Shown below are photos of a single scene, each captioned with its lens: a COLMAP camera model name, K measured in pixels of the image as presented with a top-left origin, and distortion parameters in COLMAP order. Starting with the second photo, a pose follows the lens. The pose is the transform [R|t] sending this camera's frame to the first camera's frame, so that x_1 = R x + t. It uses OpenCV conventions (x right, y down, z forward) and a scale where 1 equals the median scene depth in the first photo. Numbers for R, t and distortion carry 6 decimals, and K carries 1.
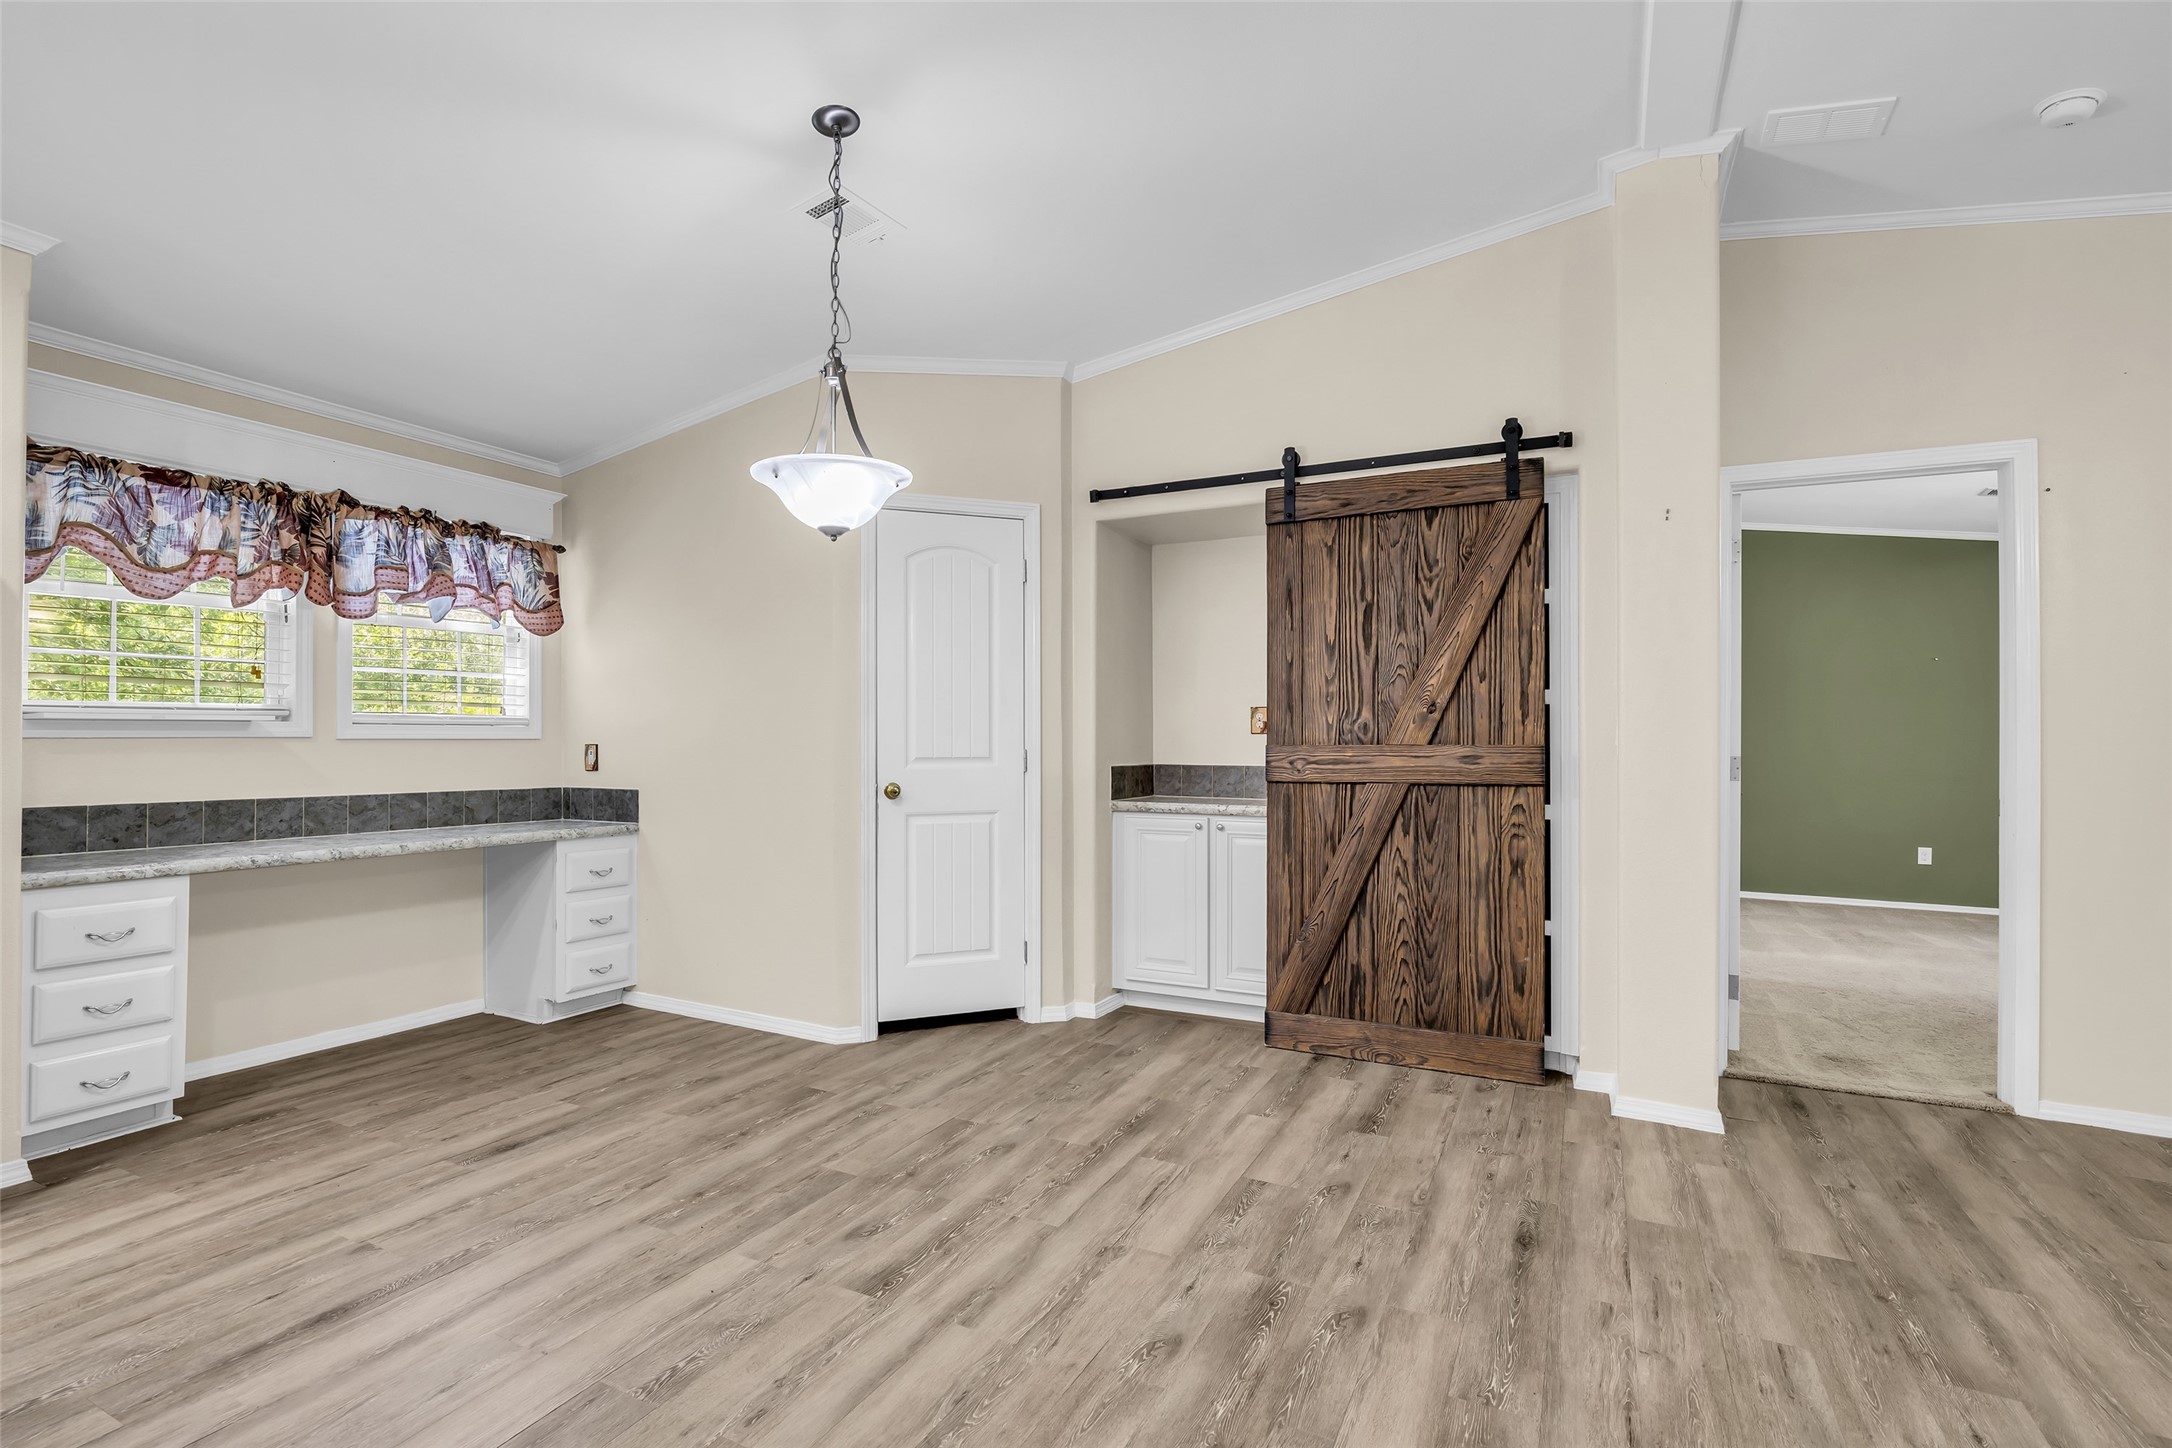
lens RADIAL K [[1004.2, 0, 1075.7], [0, 1004.2, 727.0], [0, 0, 1]] dist [-0.020327, 0.006042]
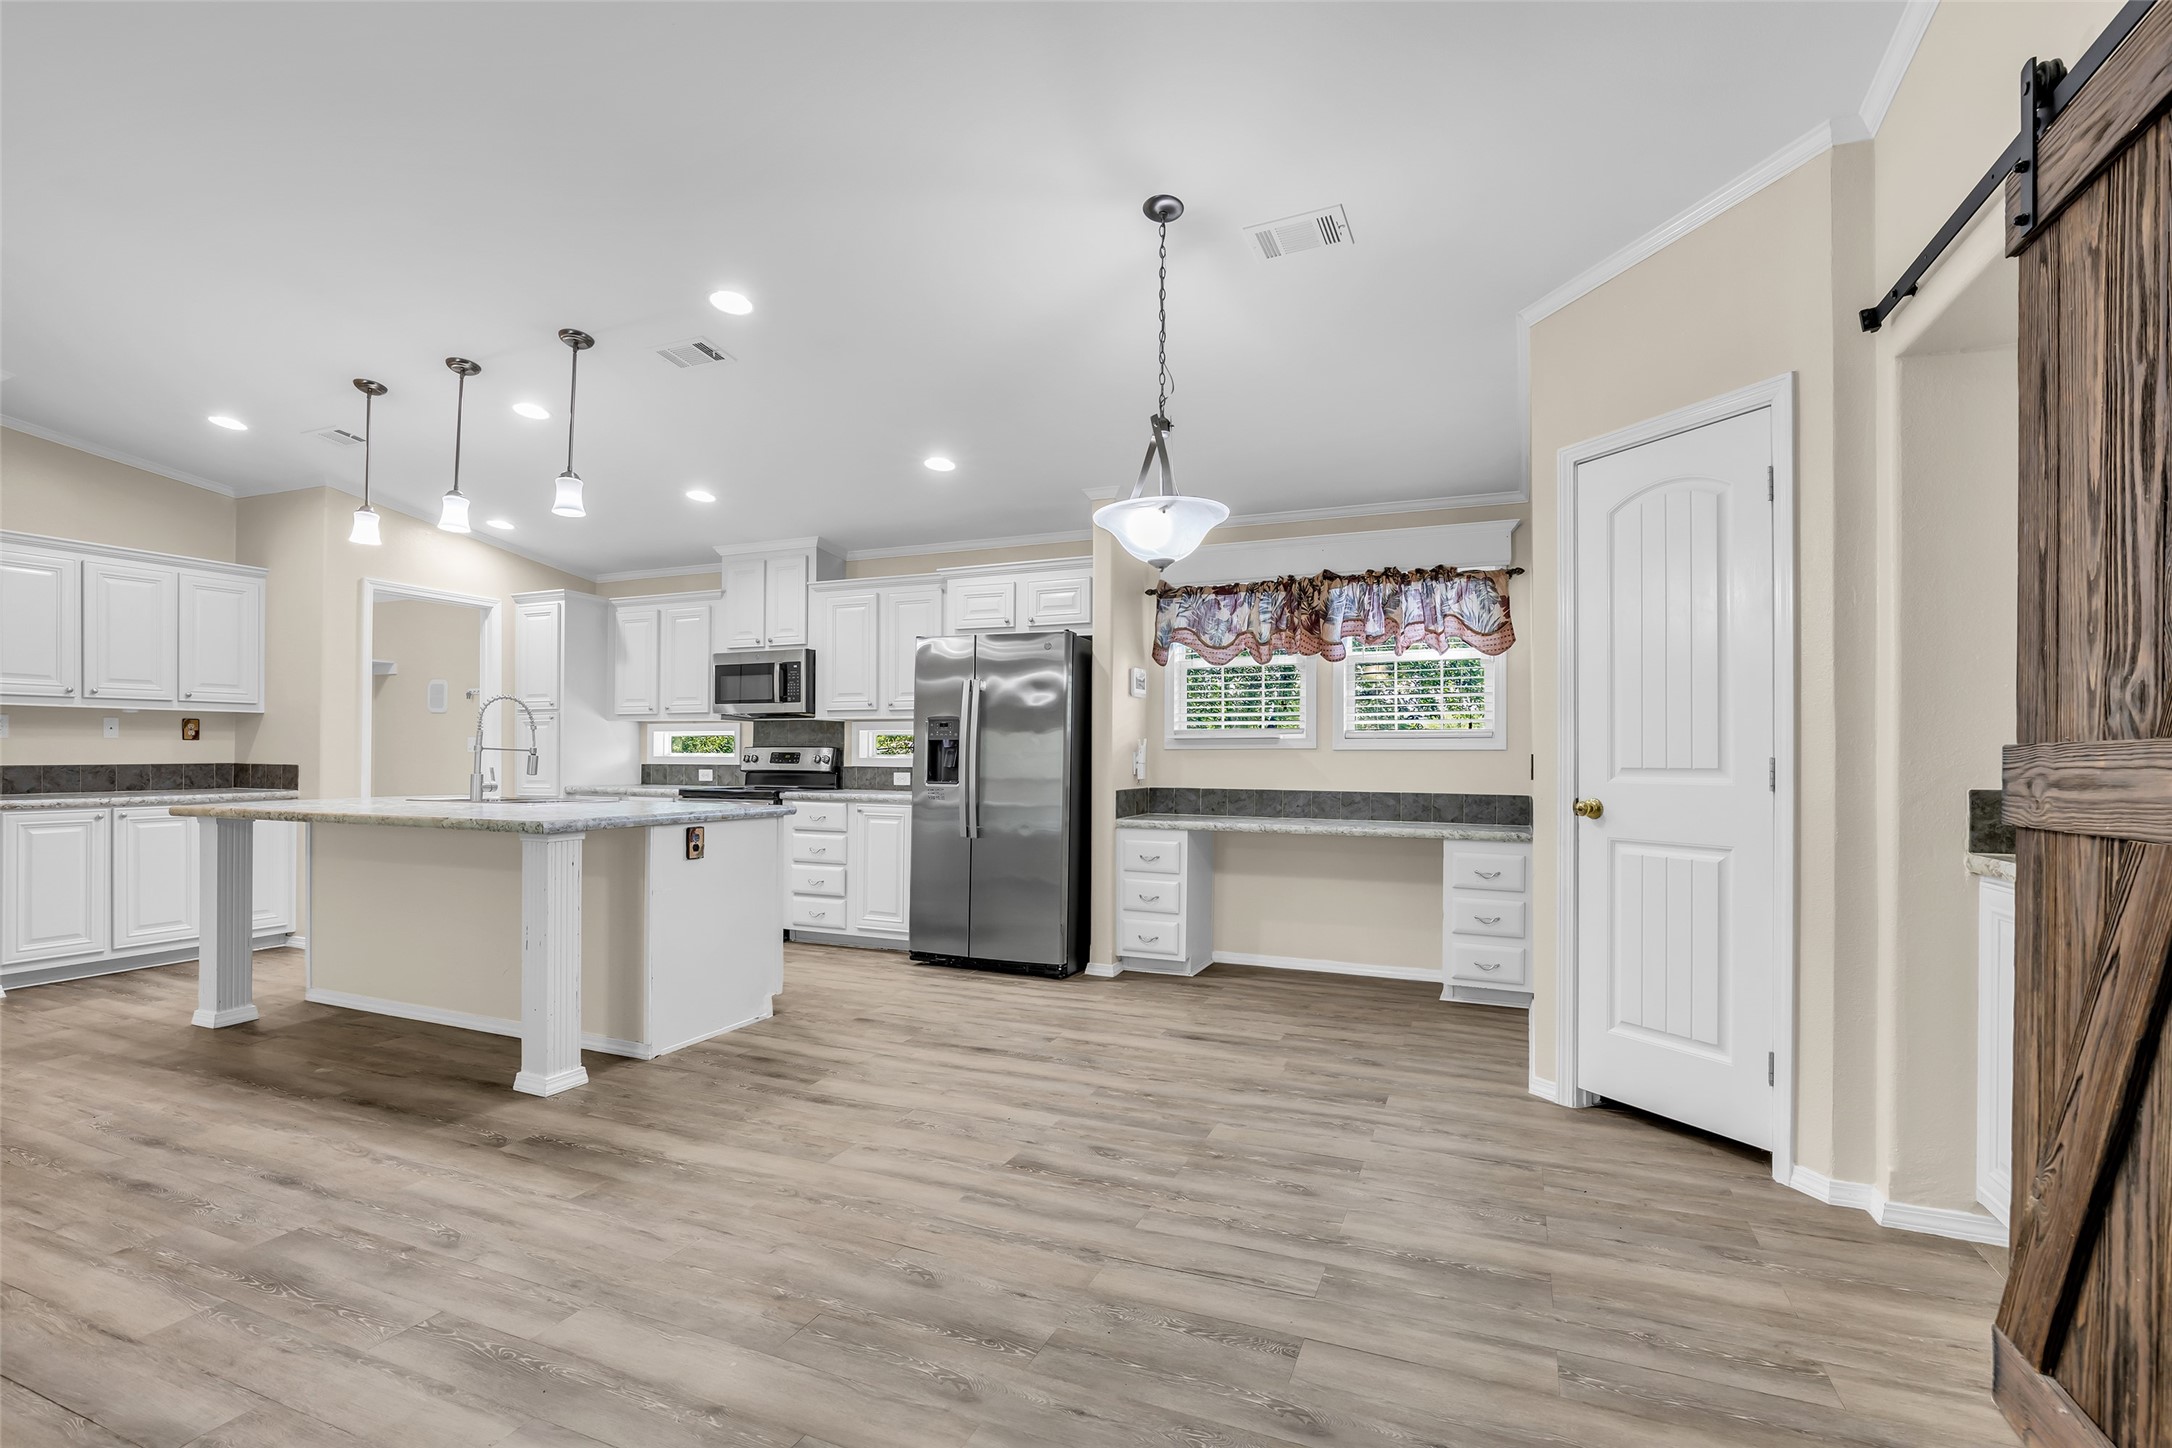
lens RADIAL K [[999.5, 0, 1082.8], [0, 999.5, 754.9], [0, 0, 1]] dist [-0.018375, 0.005220]
pose [[0.070120, -0.003882, -0.997531, 0.631328], [0.009020, 0.999954, -0.003258, 0.020946], [0.997498, -0.008769, 0.070152, 0.574660]]
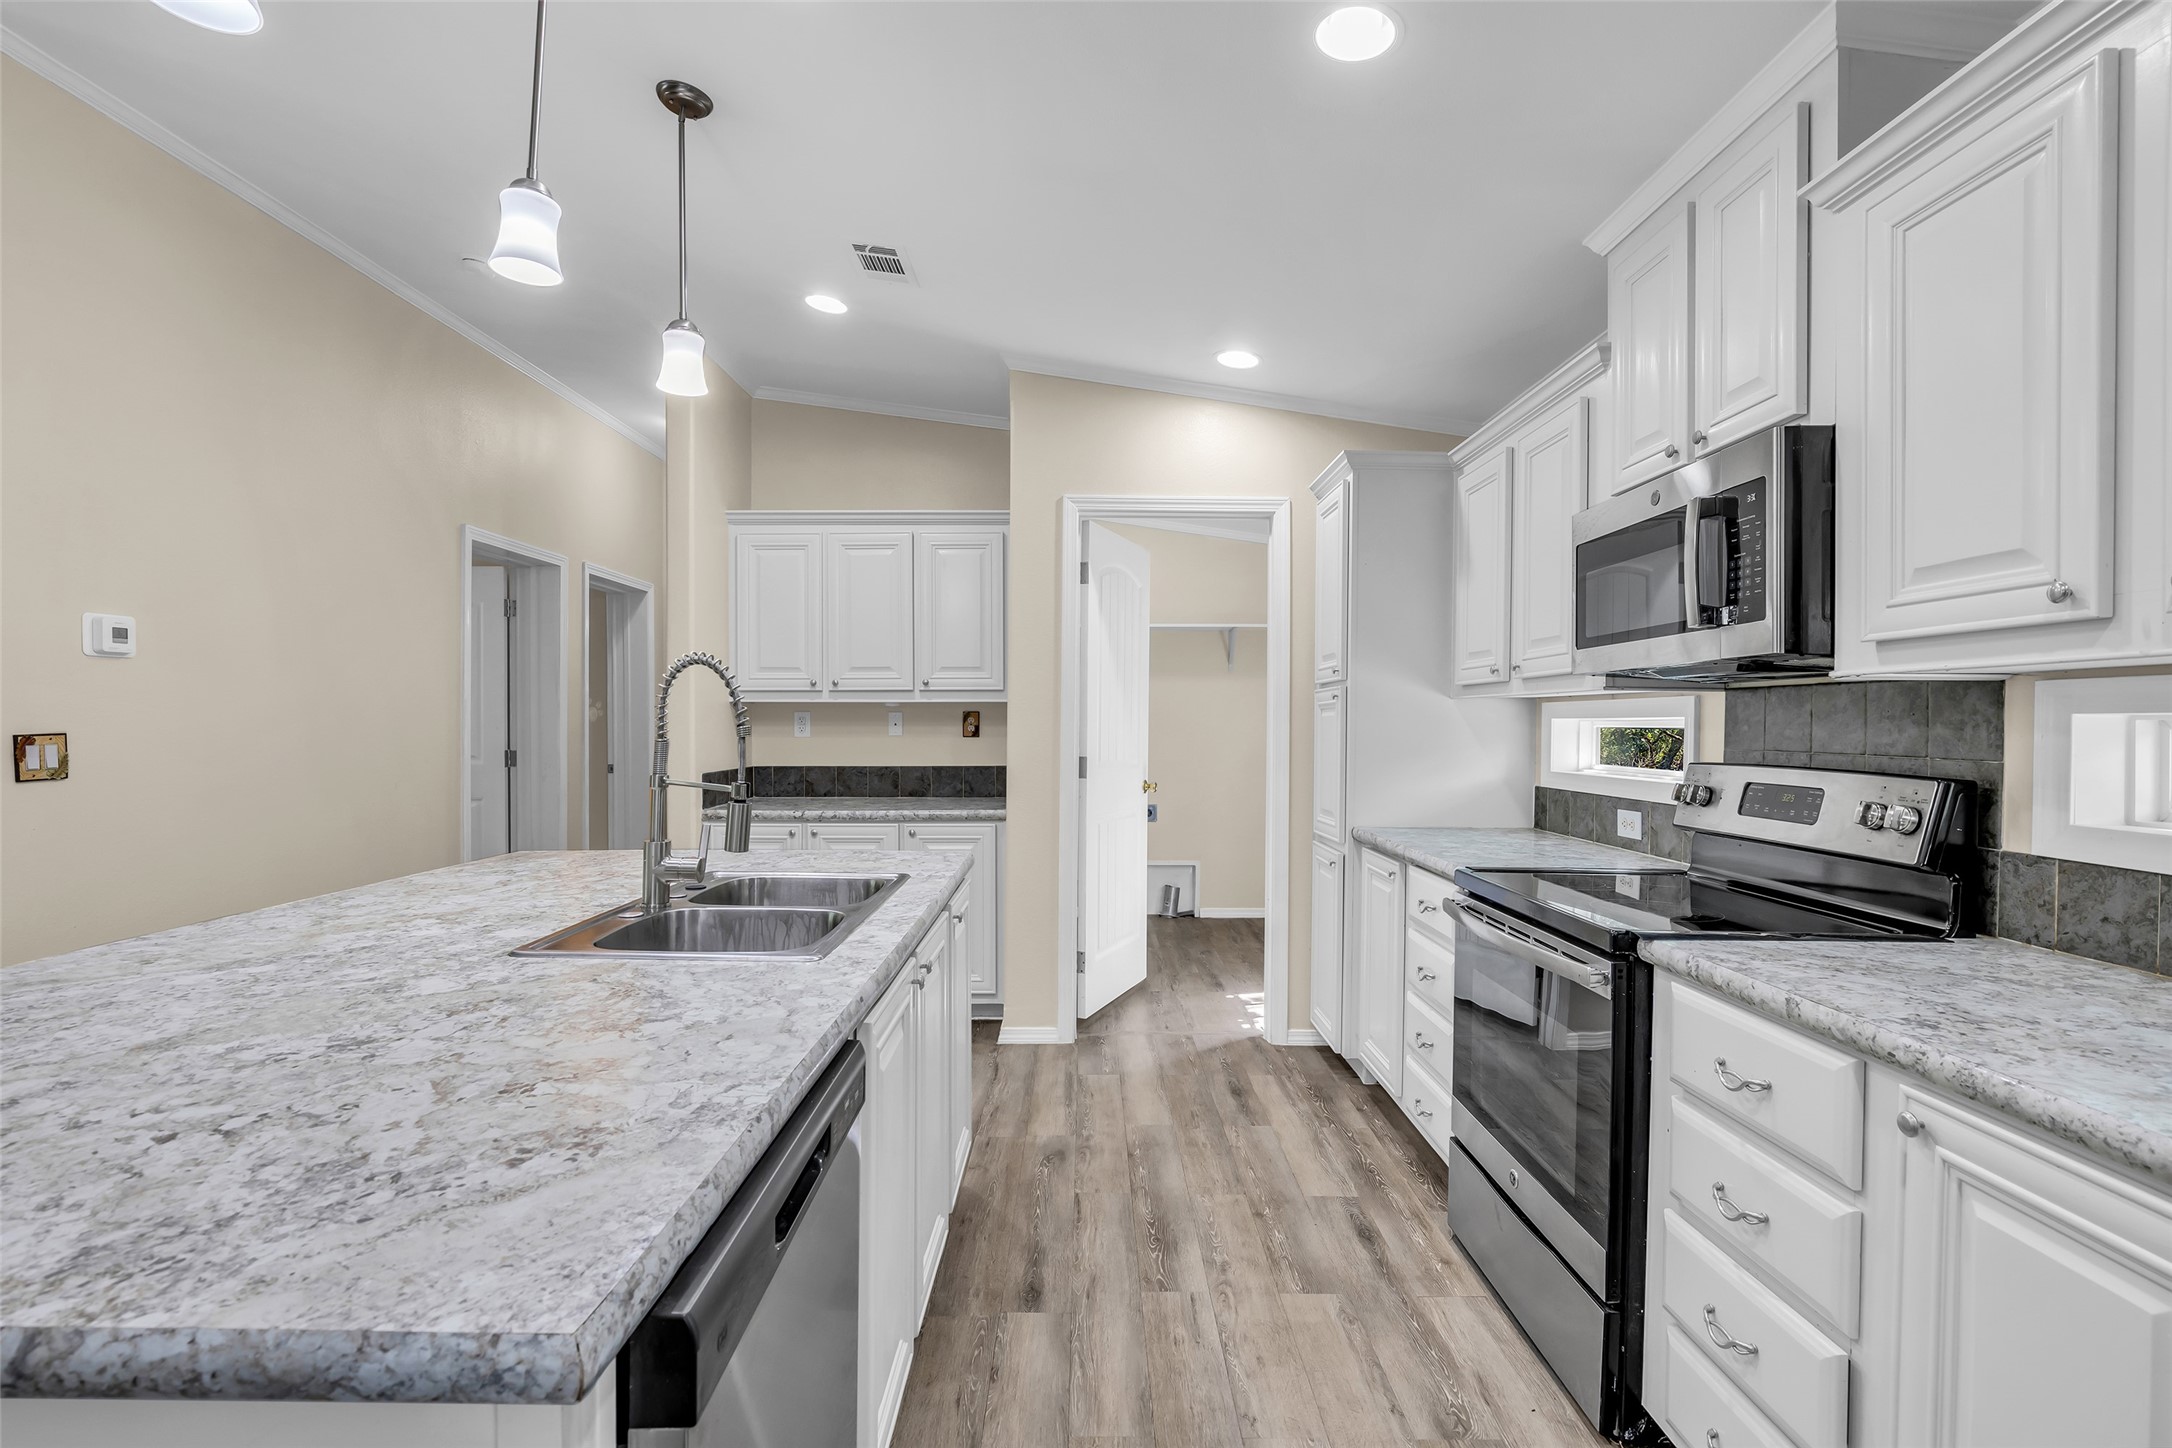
lens RADIAL K [[1000.6, 0, 1081.8], [0, 1000.6, 730.5], [0, 0, 1]] dist [-0.002171, -0.000178]
pose [[-0.891866, -0.004862, -0.452274, -0.561724], [-0.001941, 0.999974, -0.006922, -0.020179], [0.452296, -0.005296, -0.891852, 0.498422]]
